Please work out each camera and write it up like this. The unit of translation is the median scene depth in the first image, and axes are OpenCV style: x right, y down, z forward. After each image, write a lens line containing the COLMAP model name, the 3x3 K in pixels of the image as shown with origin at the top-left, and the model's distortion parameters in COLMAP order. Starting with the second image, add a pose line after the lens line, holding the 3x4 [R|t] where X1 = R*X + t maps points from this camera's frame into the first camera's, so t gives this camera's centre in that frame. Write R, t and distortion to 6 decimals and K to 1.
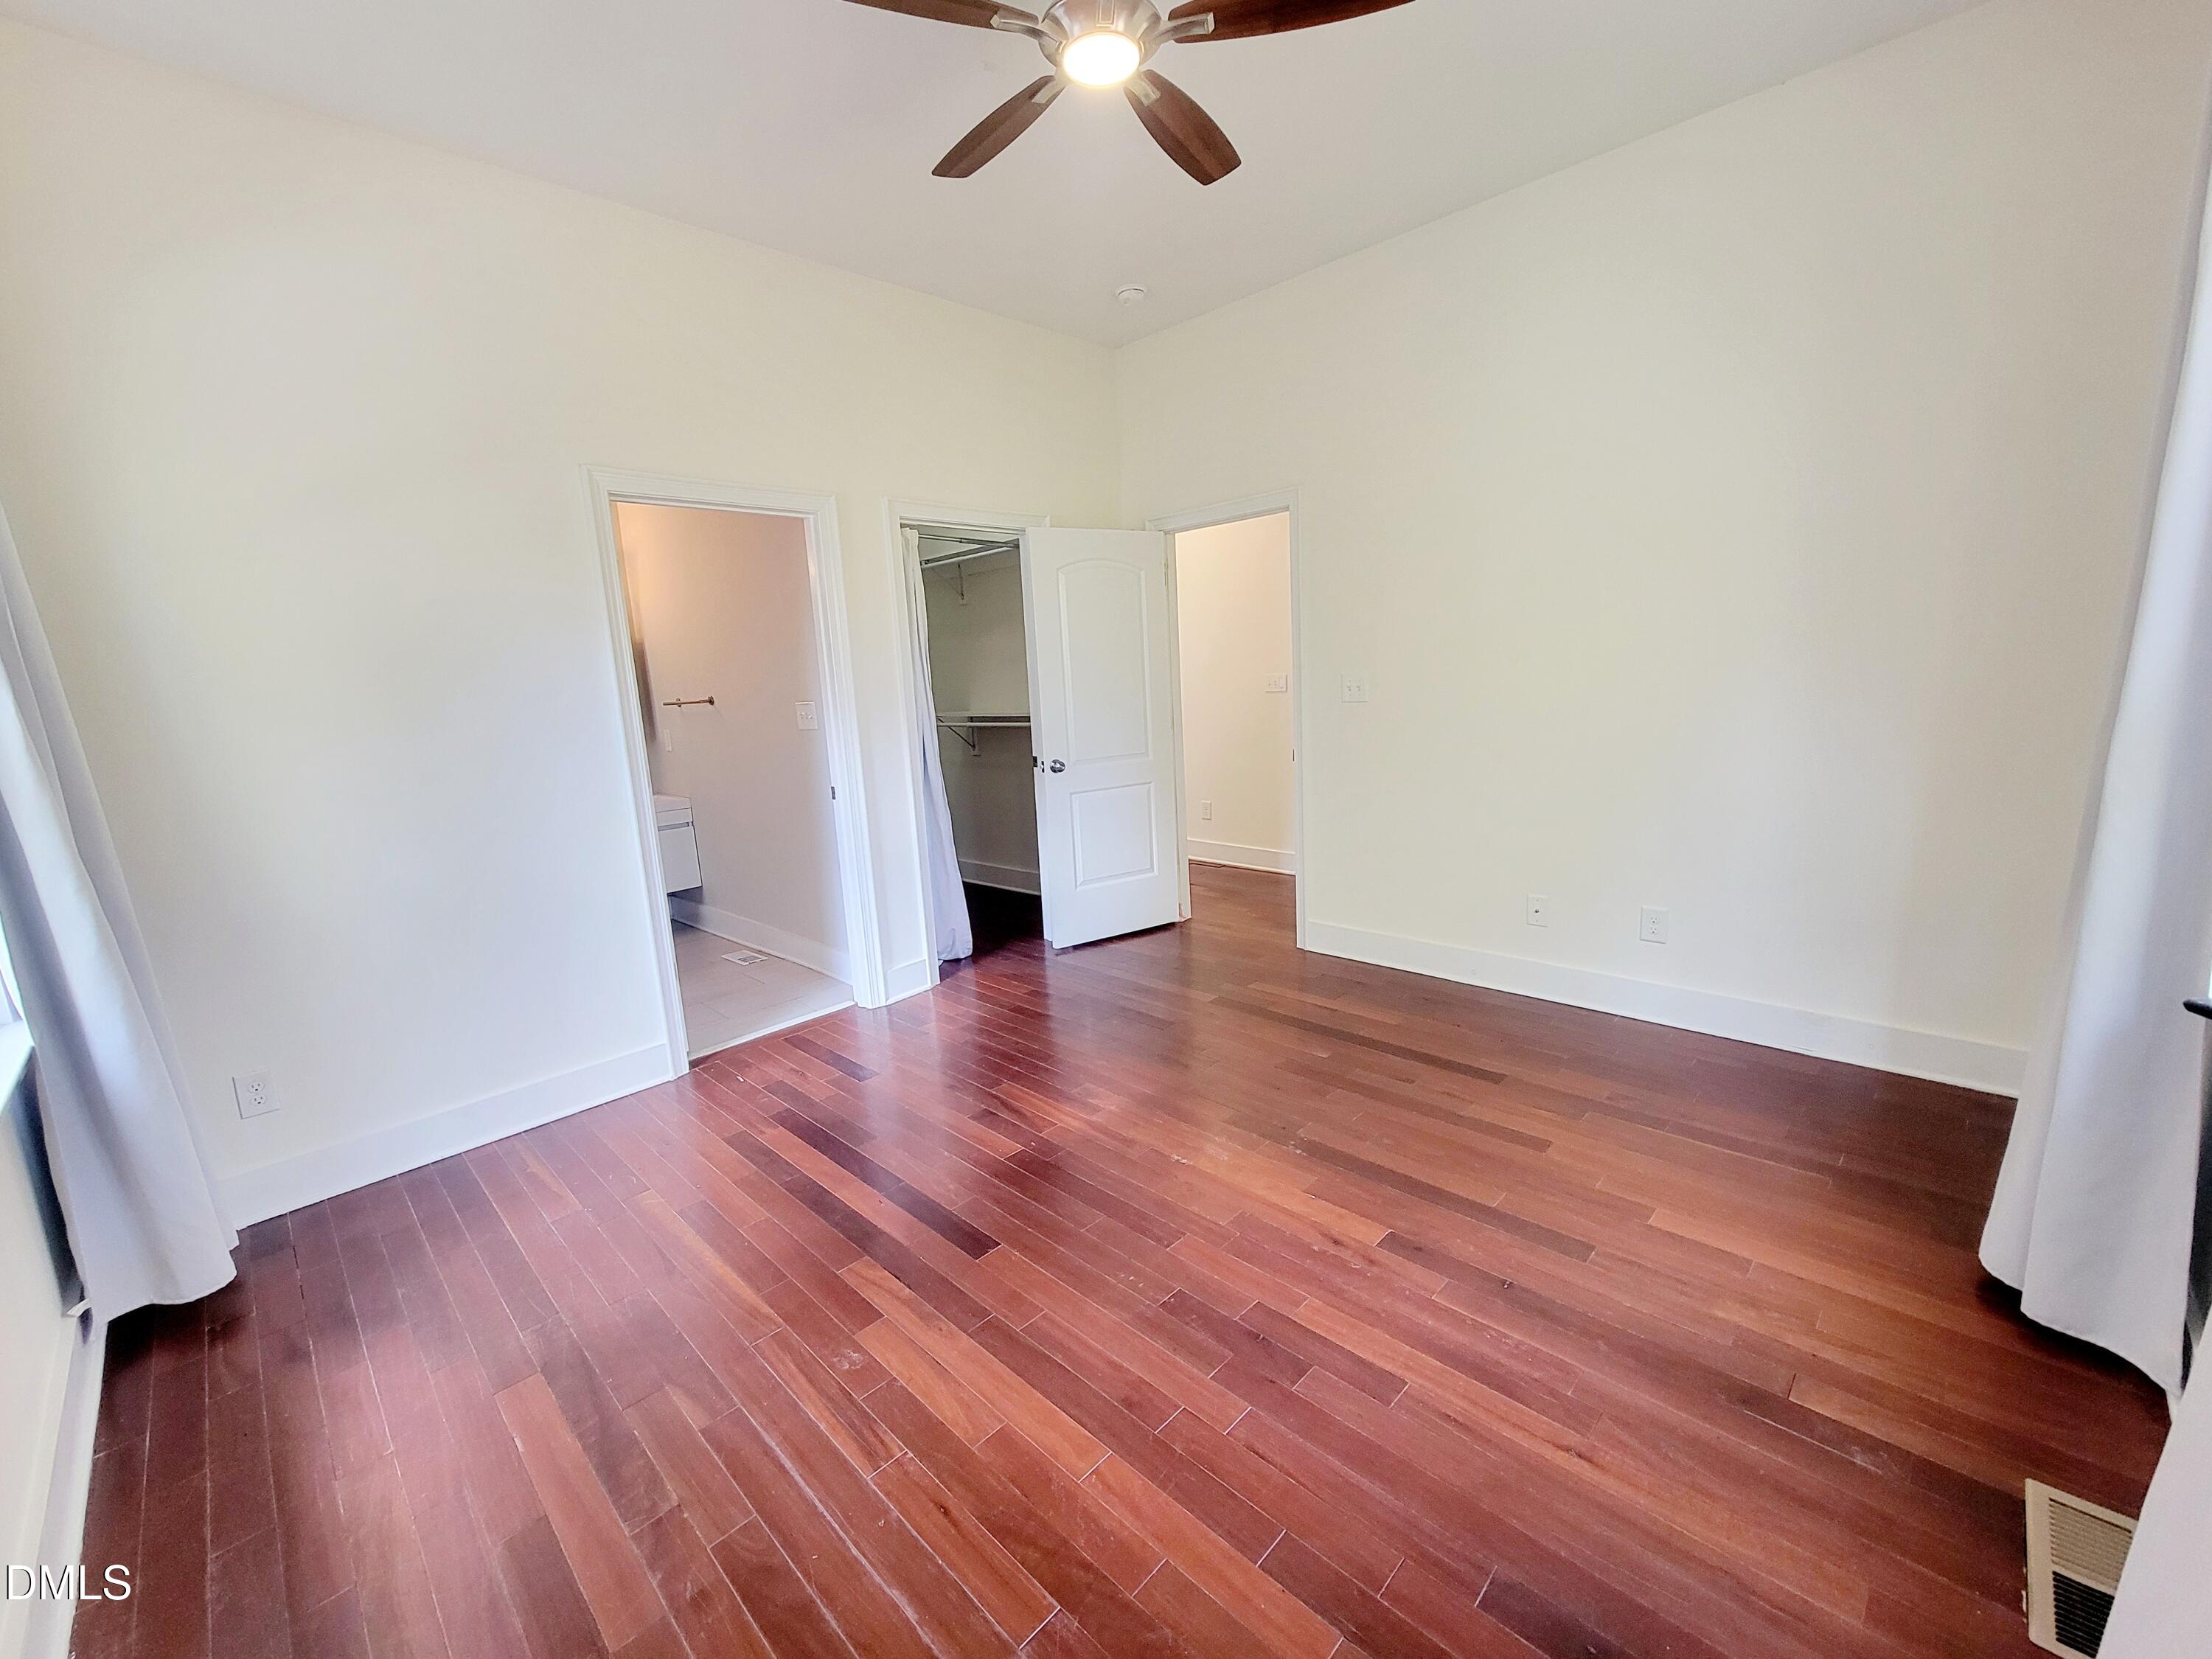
lens RADIAL K [[899.6, 0, 1101.6], [0, 899.6, 830.7], [0, 0, 1]] dist [0.000390, 0.000773]
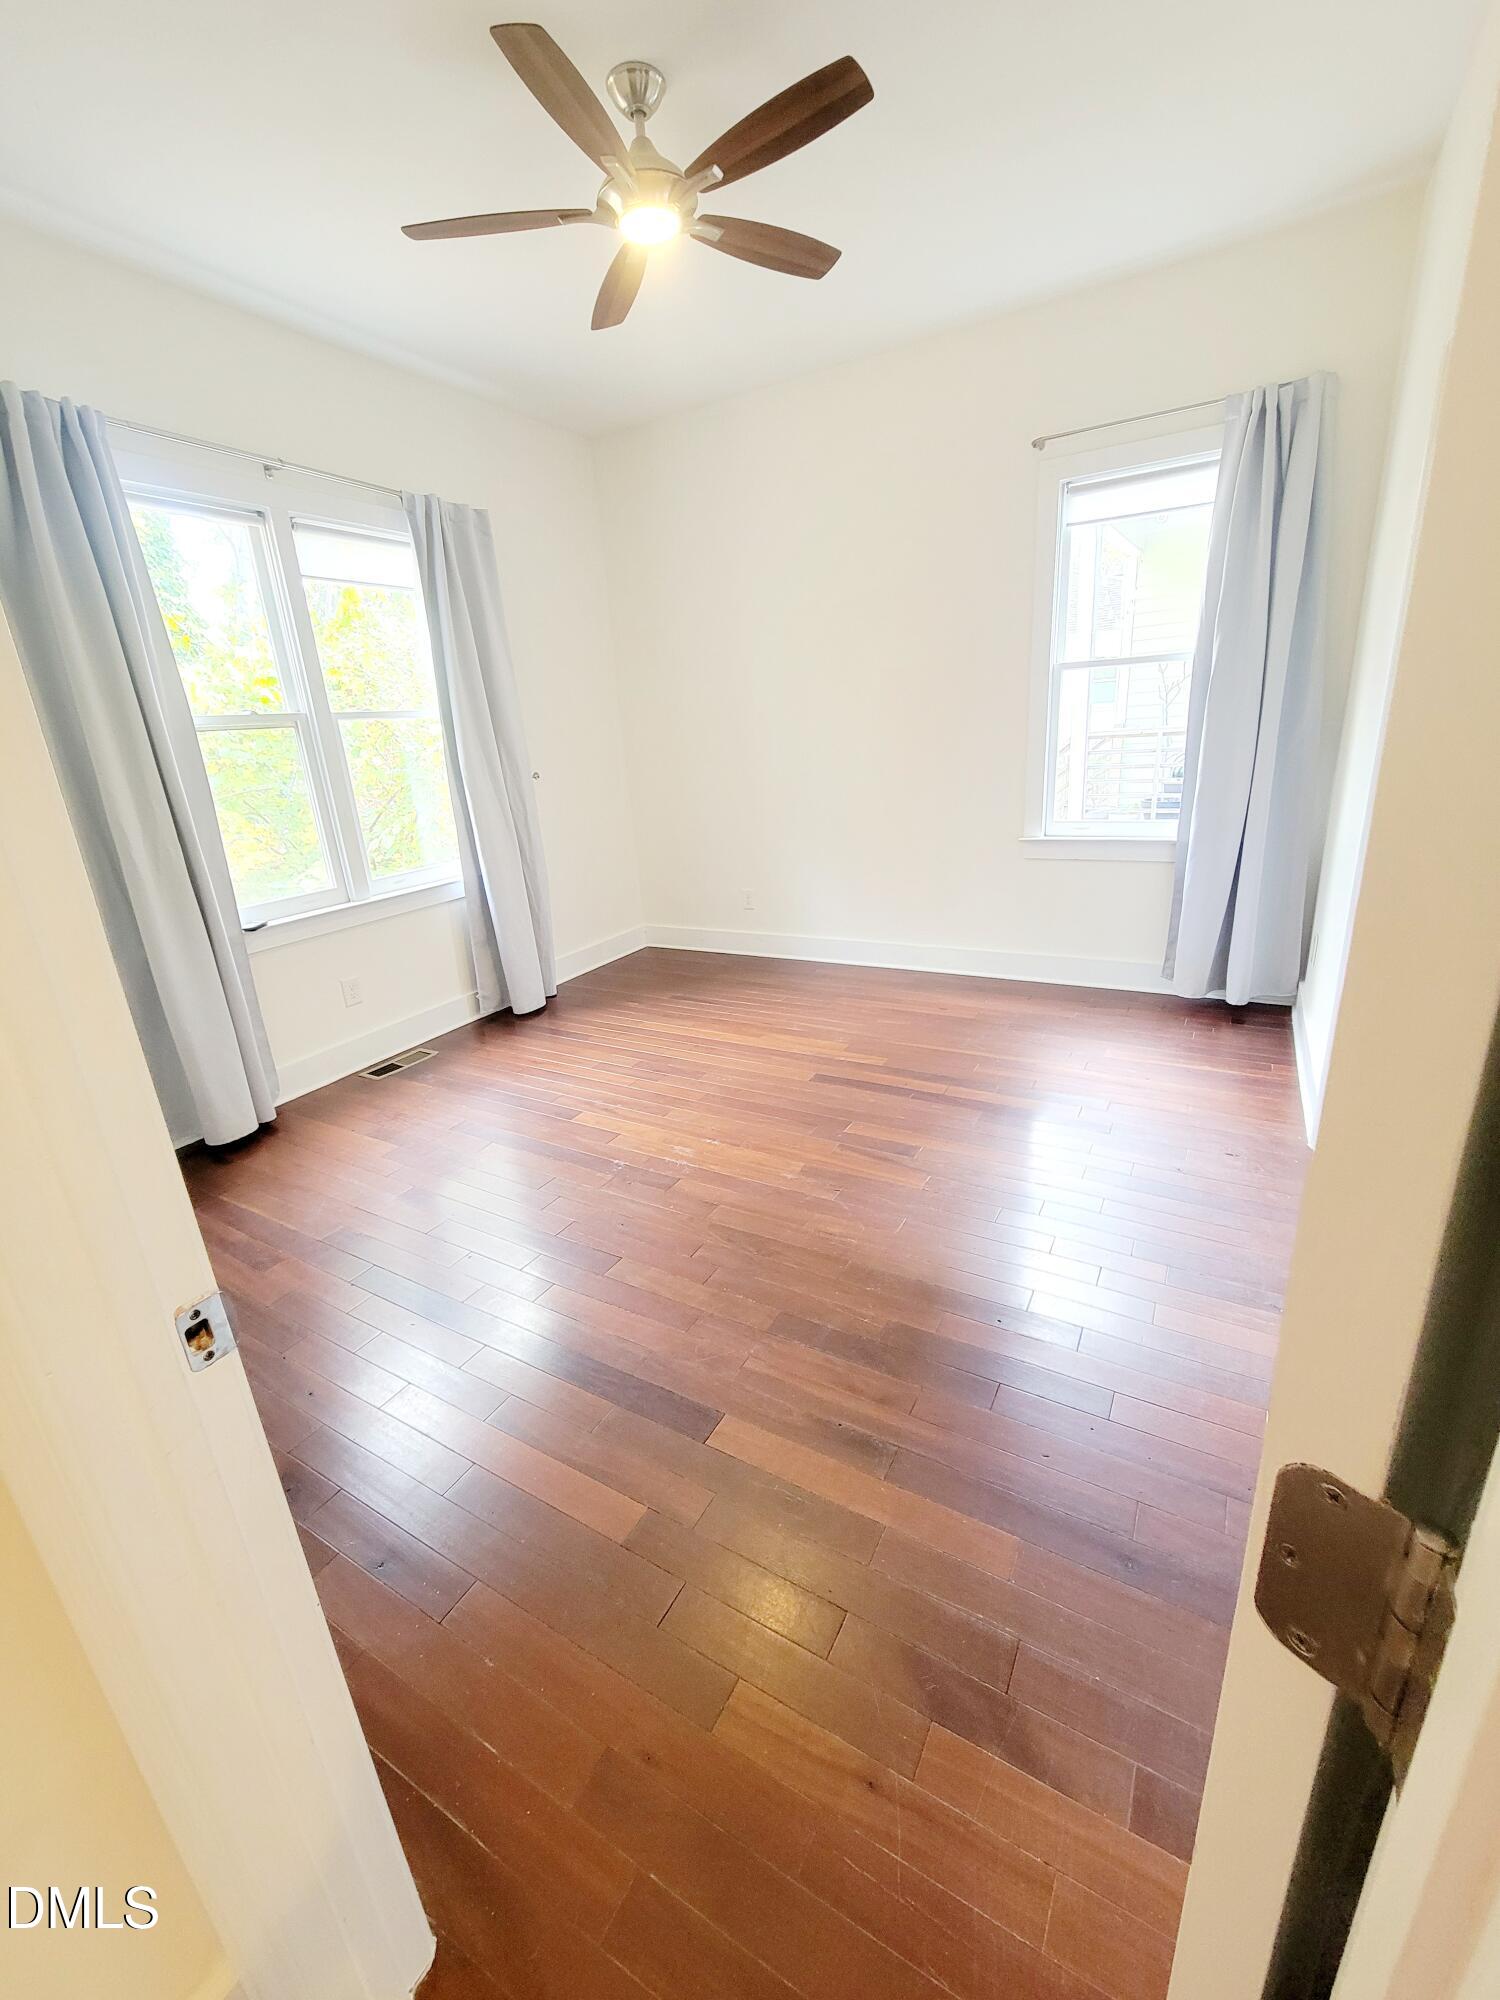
lens RADIAL K [[813.3, 0, 753.6], [0, 813.3, 996.3], [0, 0, 1]] dist [0.000390, 0.000773]
pose [[-0.961284, 0.194244, -0.195455, 0.271666], [0.076802, 0.870054, 0.486938, -0.445999], [0.264641, 0.453074, -0.851287, 2.406240]]
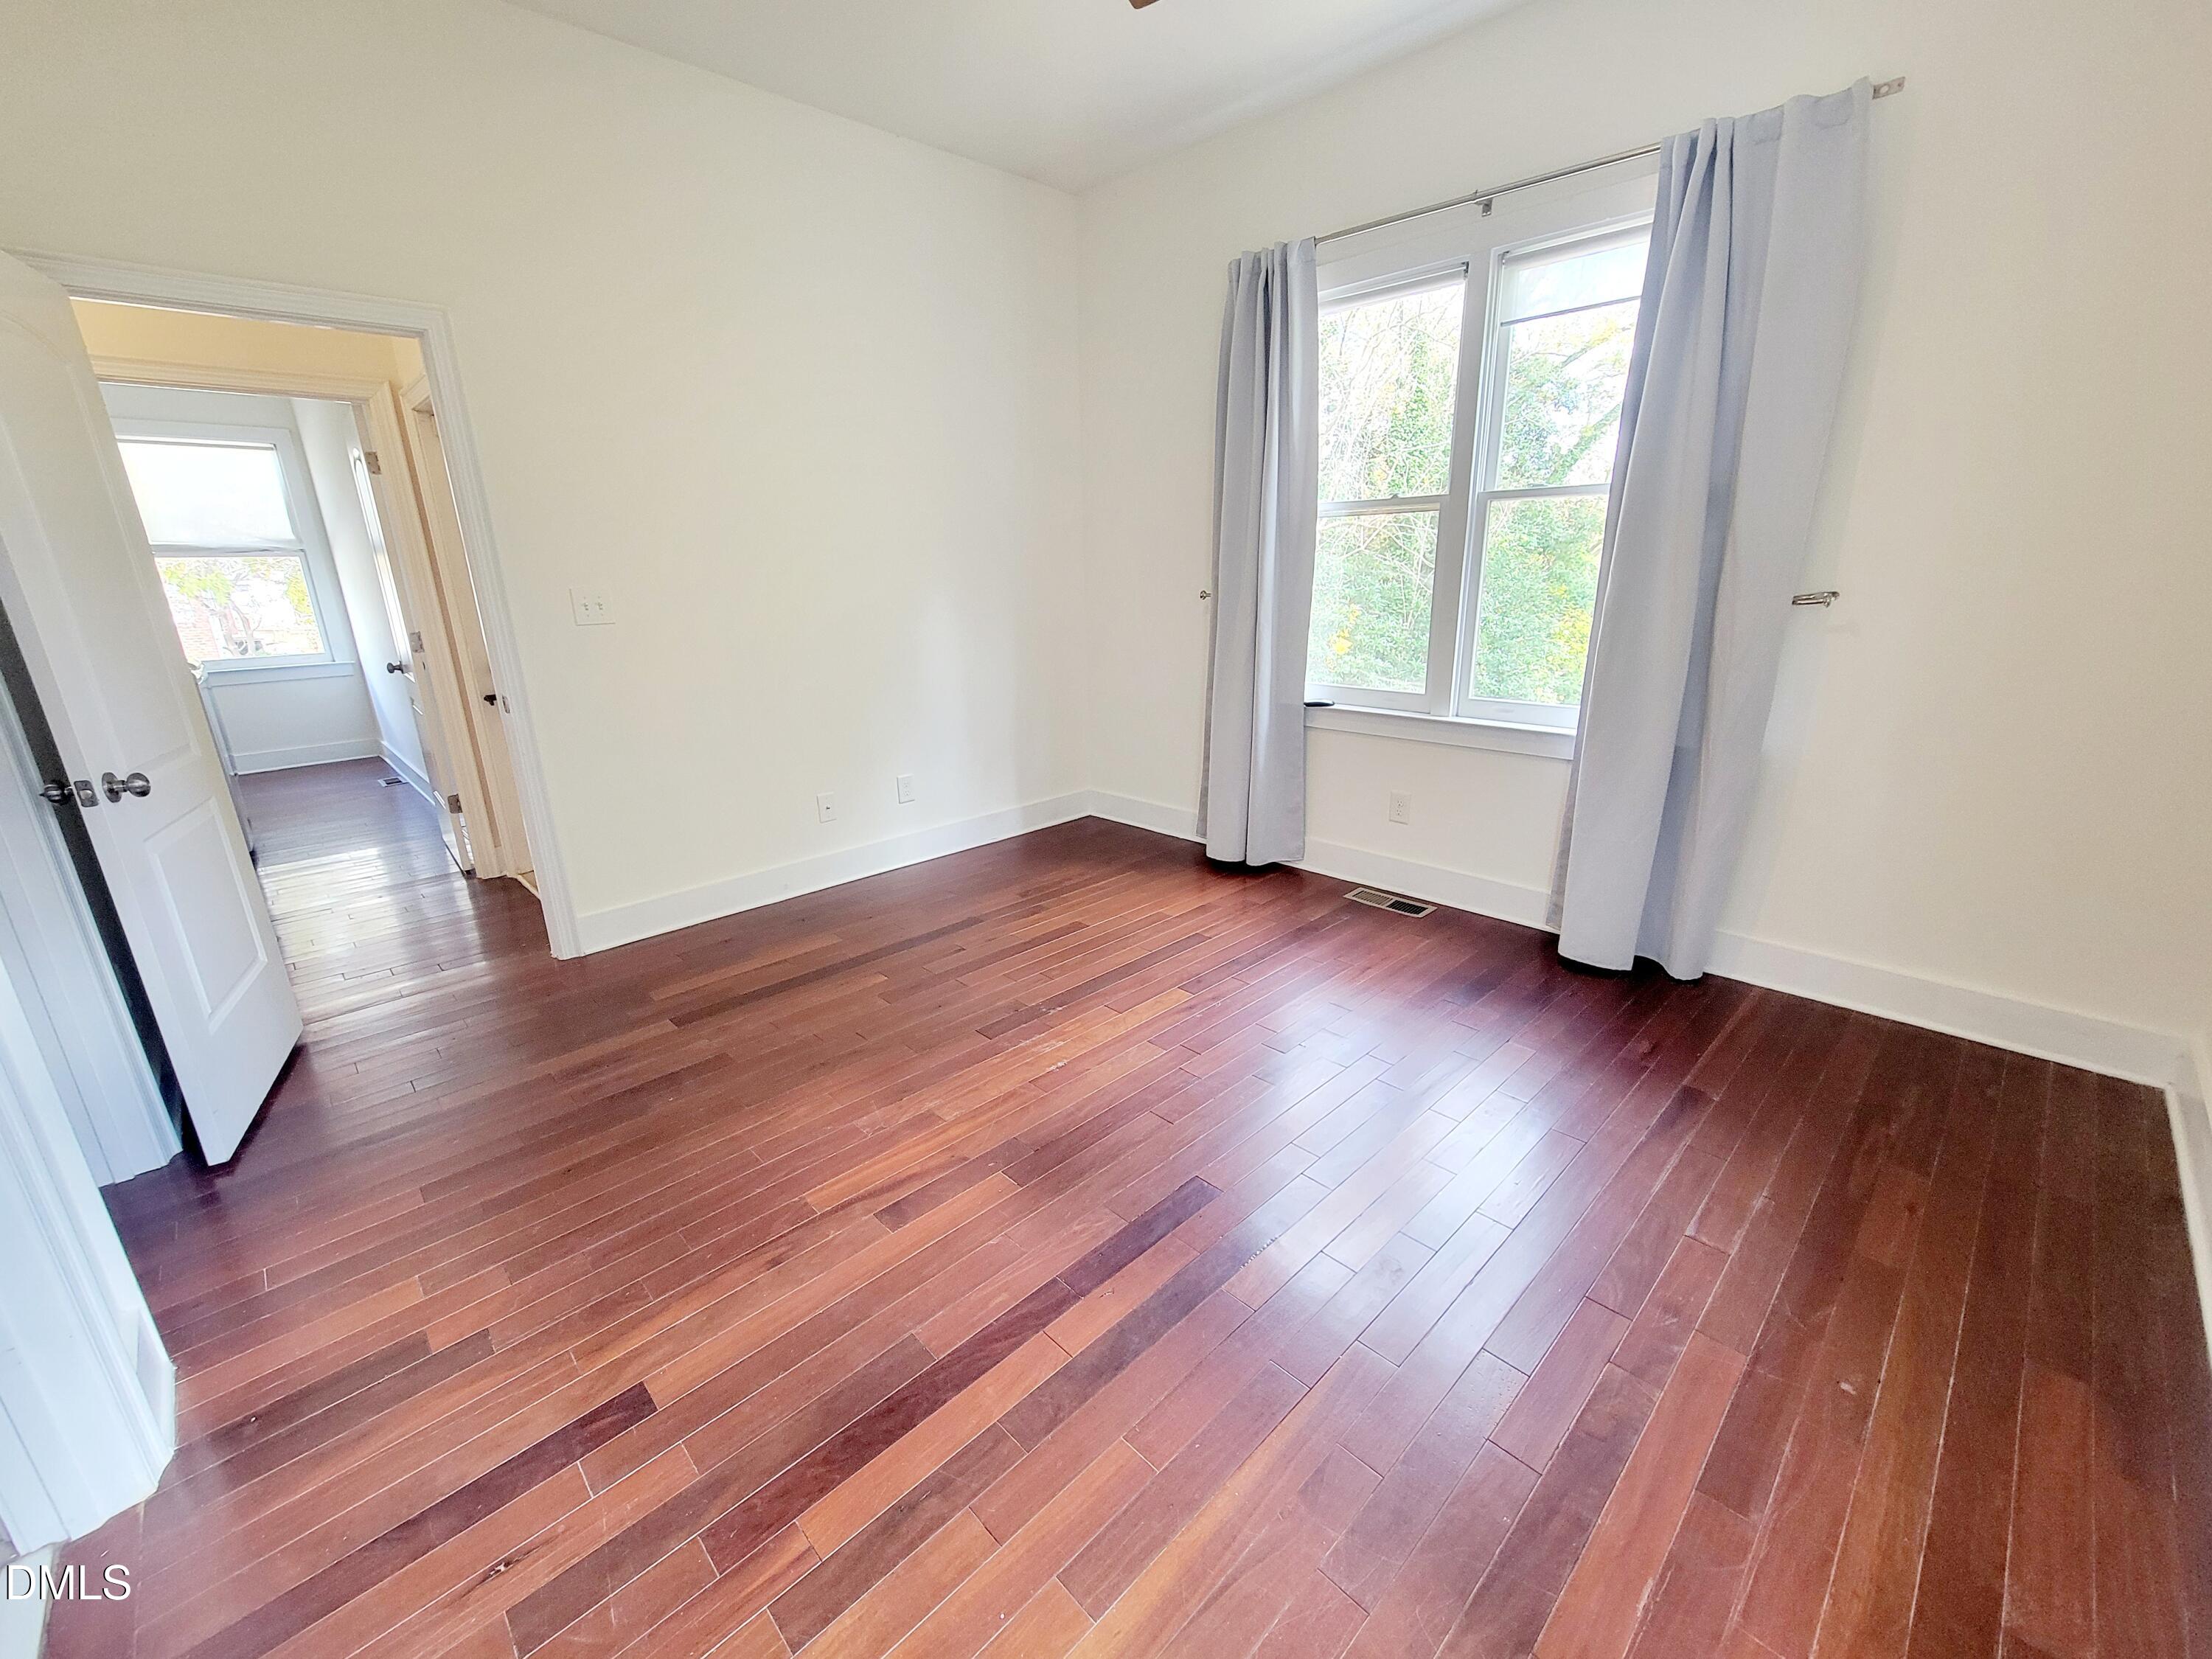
lens RADIAL K [[899.6, 0, 1088.2], [0, 899.6, 834.3], [0, 0, 1]] dist [0.000390, 0.000773]
pose [[0.036354, -0.241571, 0.969702, -1.031703], [0.197538, 0.952934, 0.229989, -0.123813], [-0.979621, 0.183192, 0.082363, 1.075803]]
